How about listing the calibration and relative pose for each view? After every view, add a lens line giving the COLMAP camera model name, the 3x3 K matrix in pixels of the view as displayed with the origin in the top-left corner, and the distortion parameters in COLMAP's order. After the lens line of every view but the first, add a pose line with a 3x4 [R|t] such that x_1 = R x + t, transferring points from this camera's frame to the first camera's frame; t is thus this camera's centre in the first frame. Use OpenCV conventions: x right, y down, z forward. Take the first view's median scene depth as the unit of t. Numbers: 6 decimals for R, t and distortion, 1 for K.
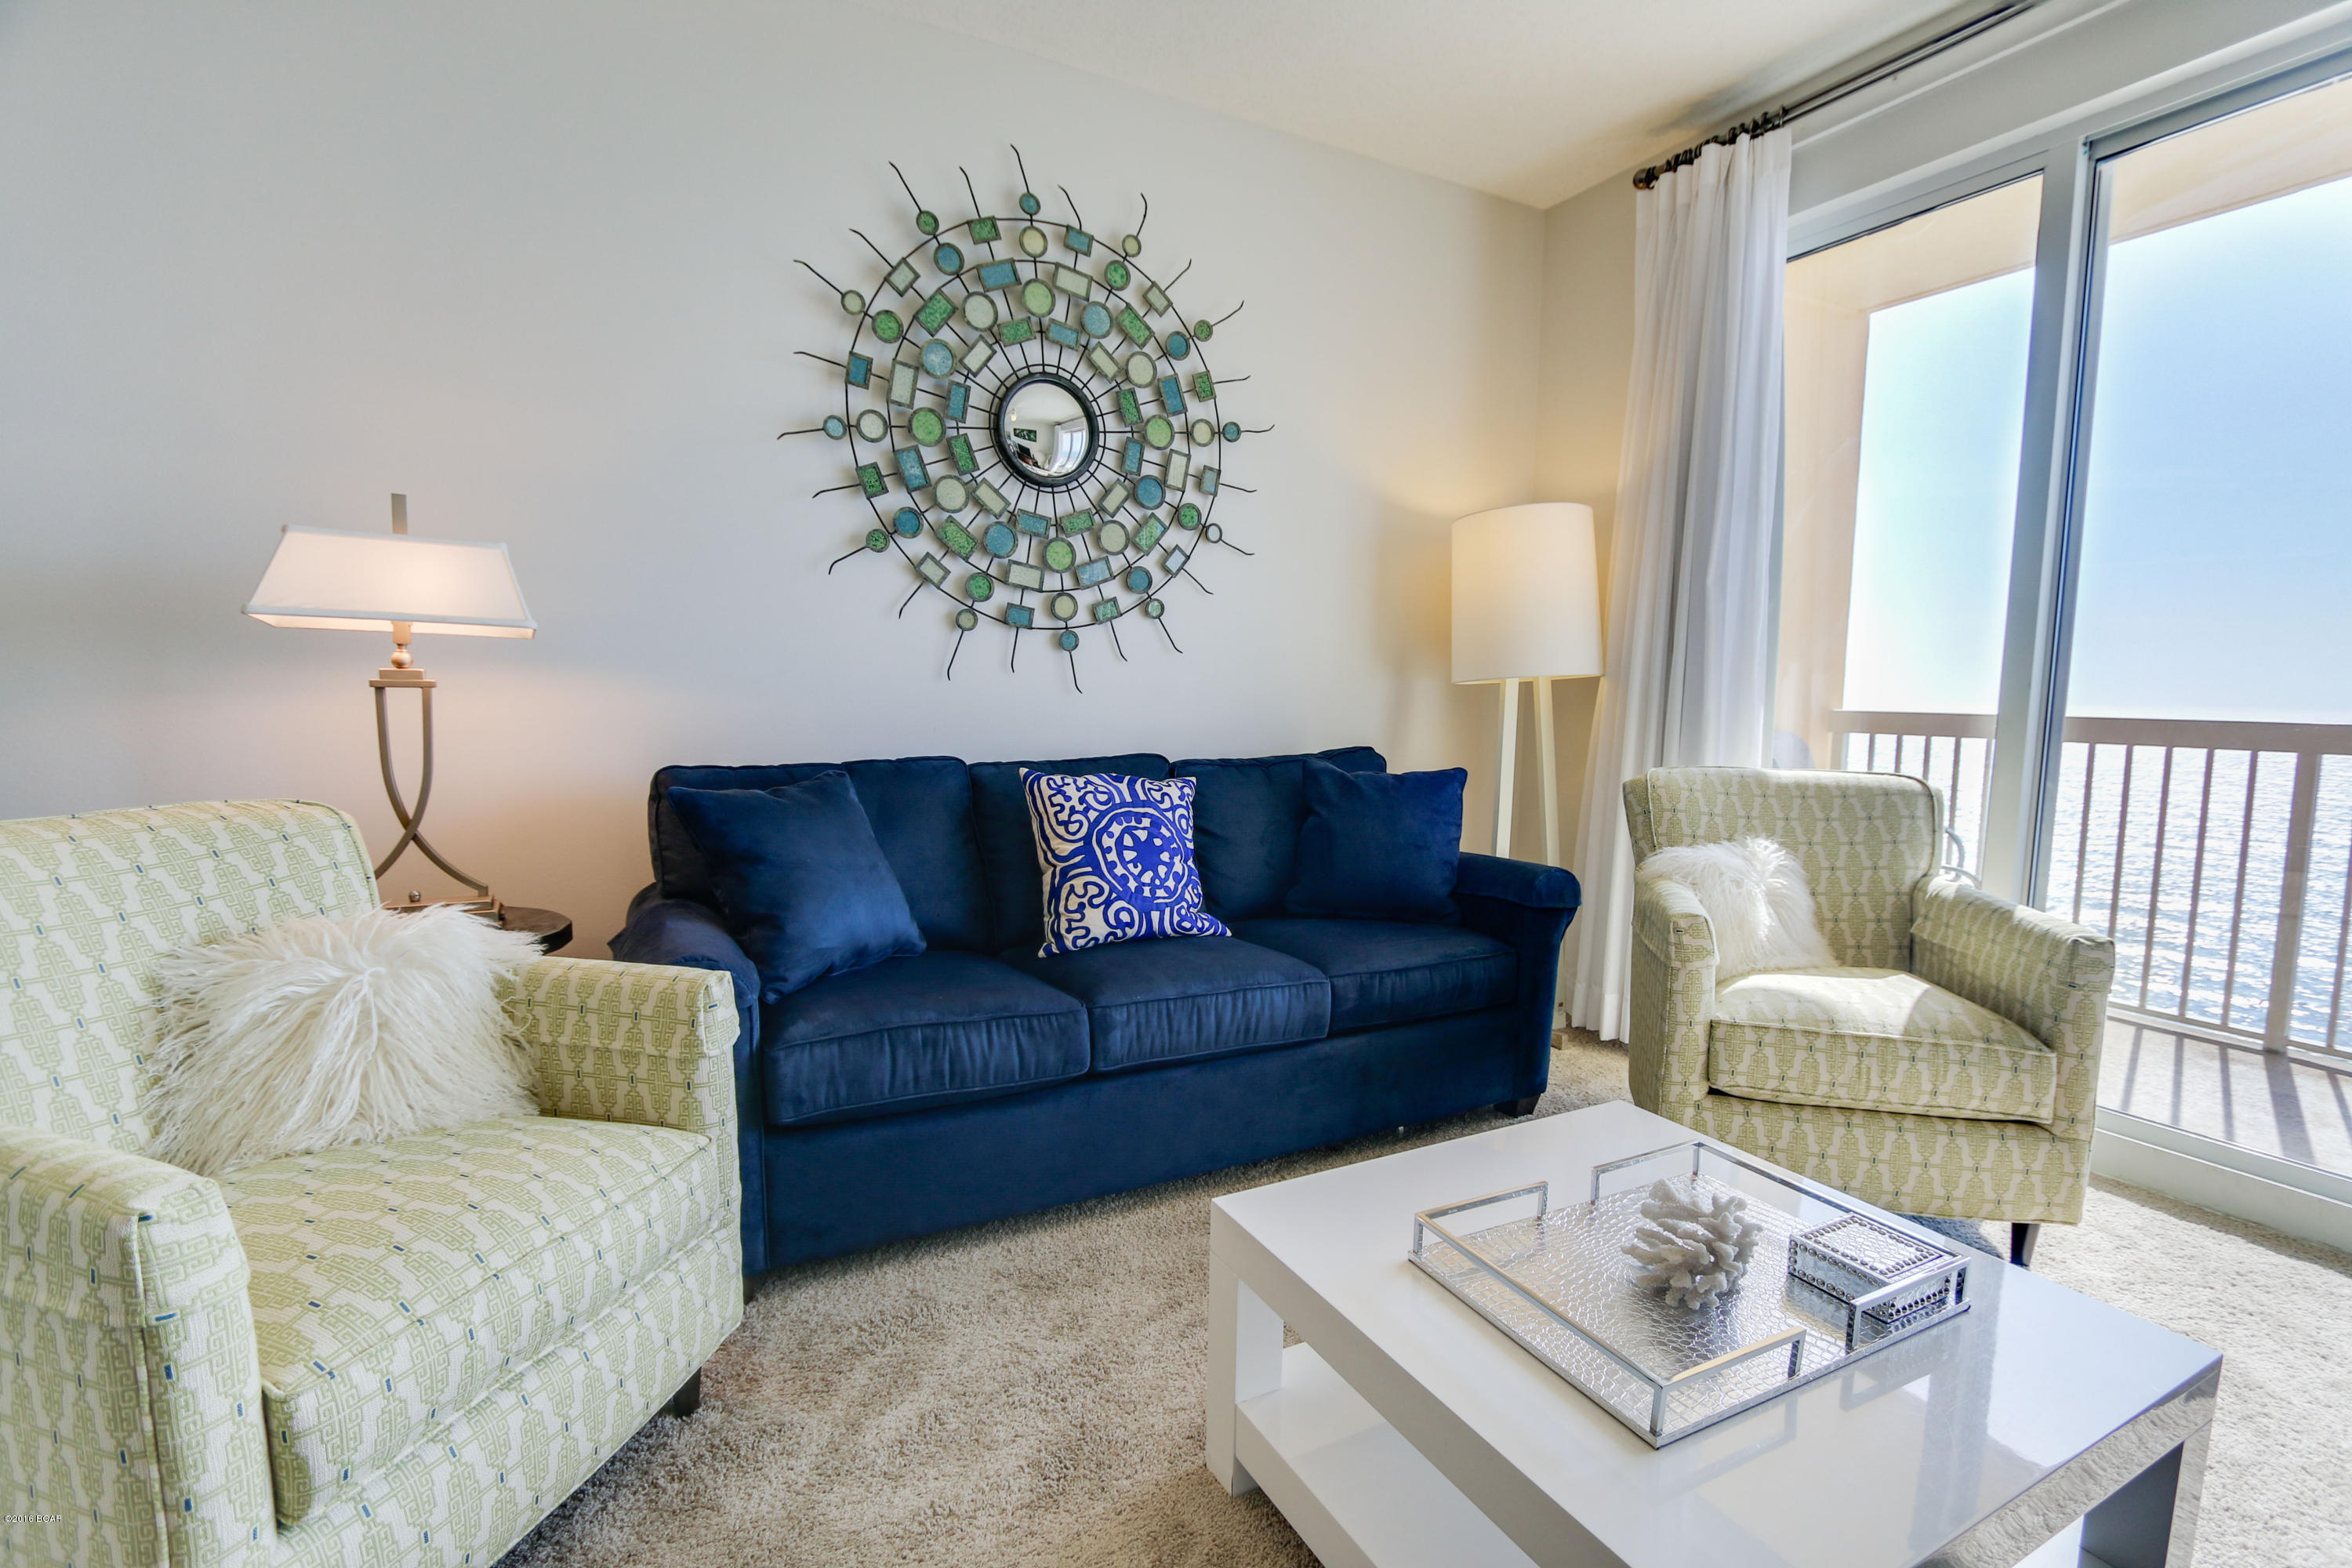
lens RADIAL K [[1100.5, 0, 1193.4], [0, 1100.5, 779.9], [0, 0, 1]] dist [0.013958, 0.000818]
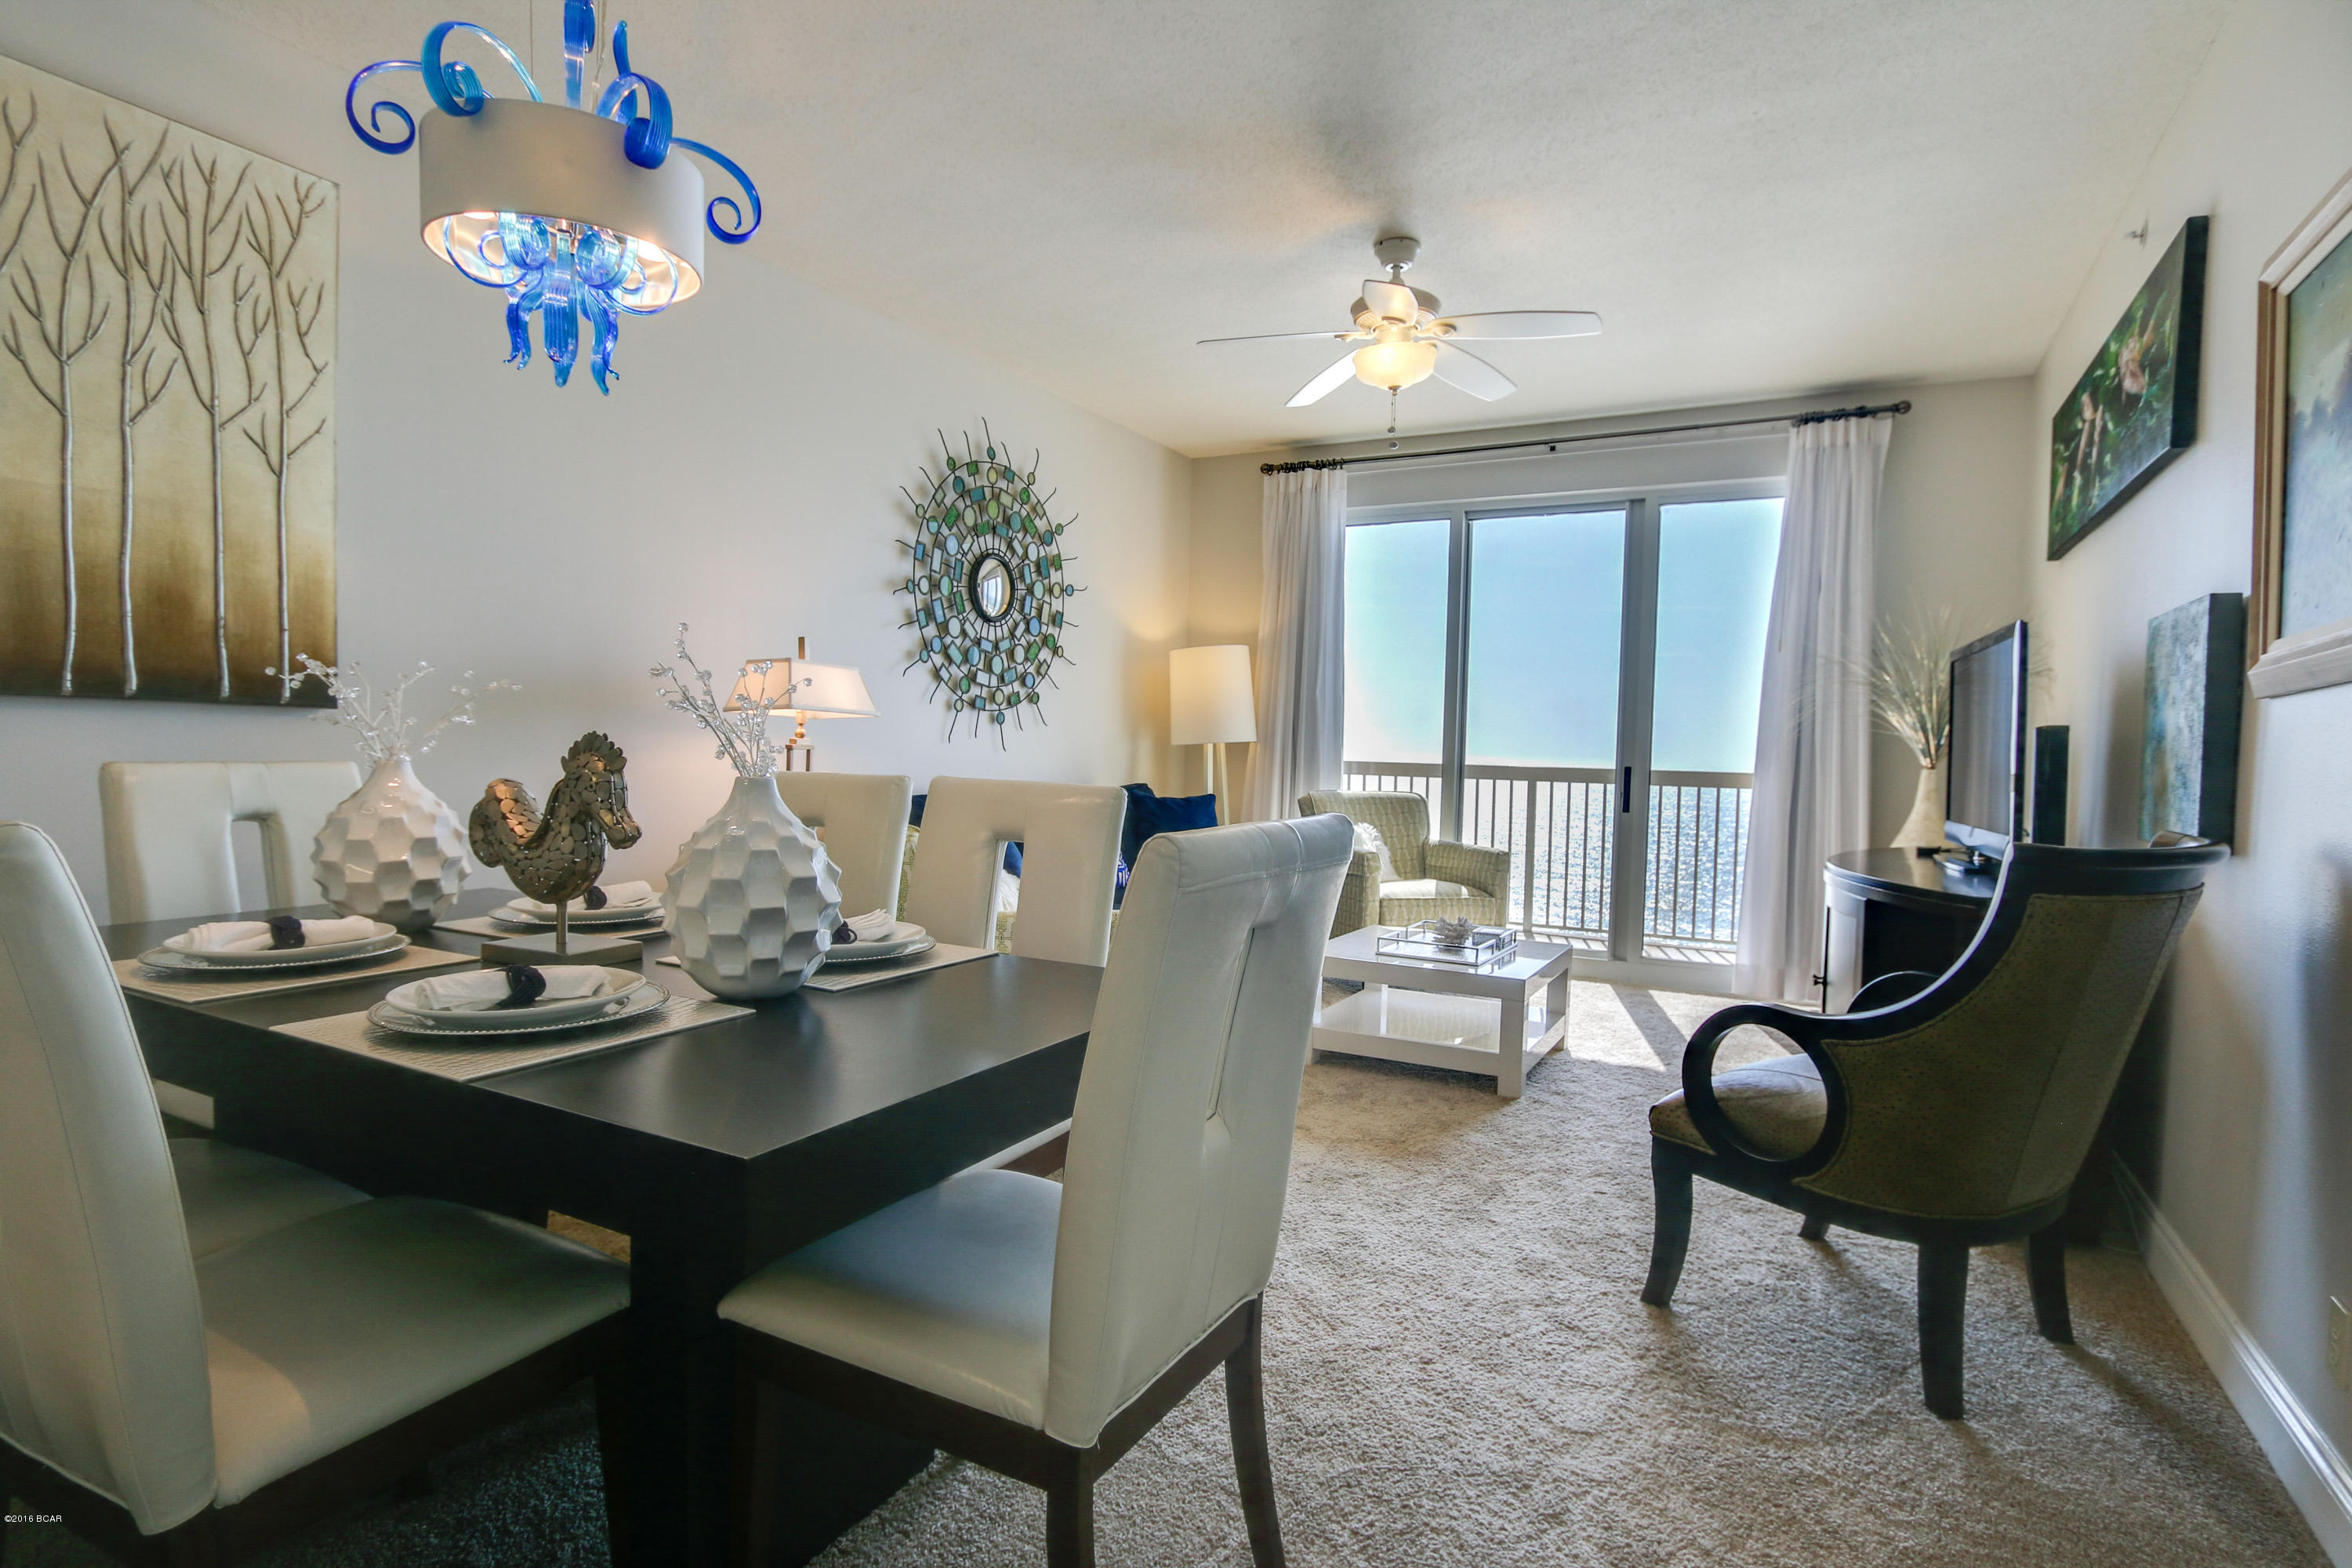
lens RADIAL K [[1213.4, 0, 1176.3], [0, 1213.4, 784.9], [0, 0, 1]] dist [0.004562, -0.000359]
pose [[0.842882, -0.013542, 0.537928, -0.850666], [0.040798, 0.998414, -0.038793, 0.047718], [-0.536549, 0.054644, 0.842098, -0.606376]]
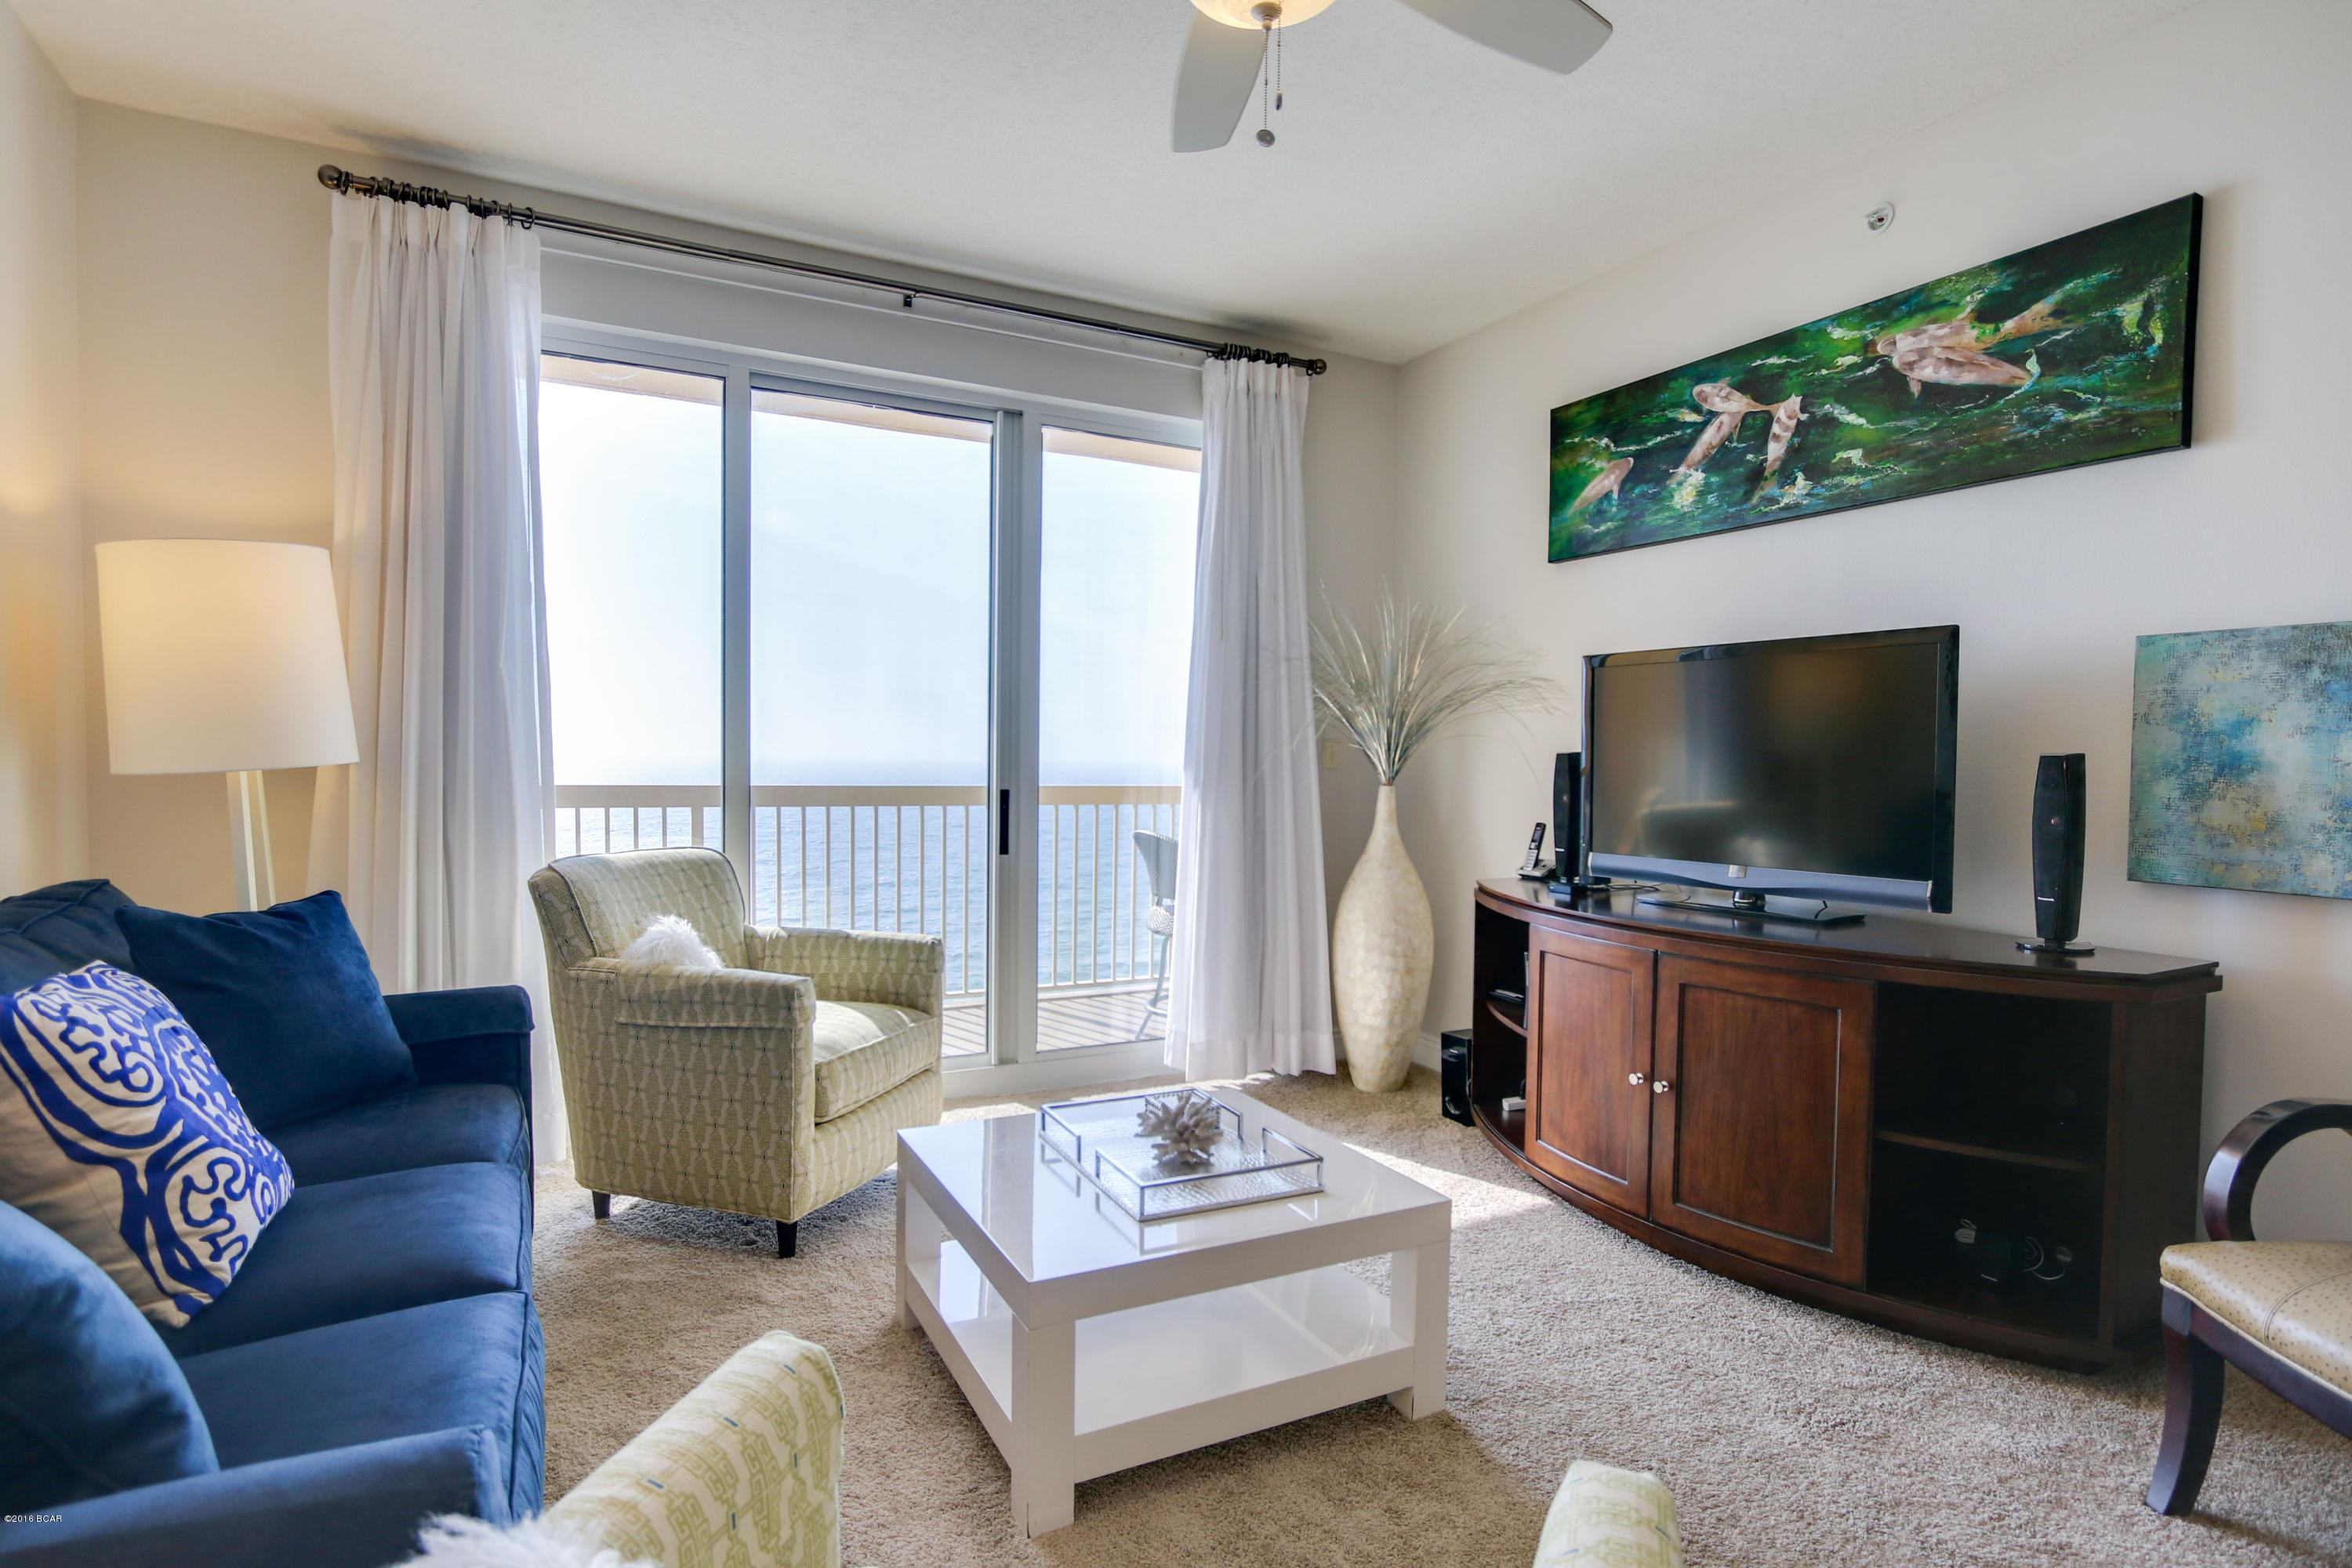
lens RADIAL K [[1213.4, 0, 1179.2], [0, 1213.4, 782.5], [0, 0, 1]] dist [0.004562, -0.000359]
pose [[0.017943, -0.040834, 0.999005, -0.574654], [0.081021, 0.995939, 0.039253, -0.068805], [-0.996551, 0.080236, 0.021179, 0.395880]]
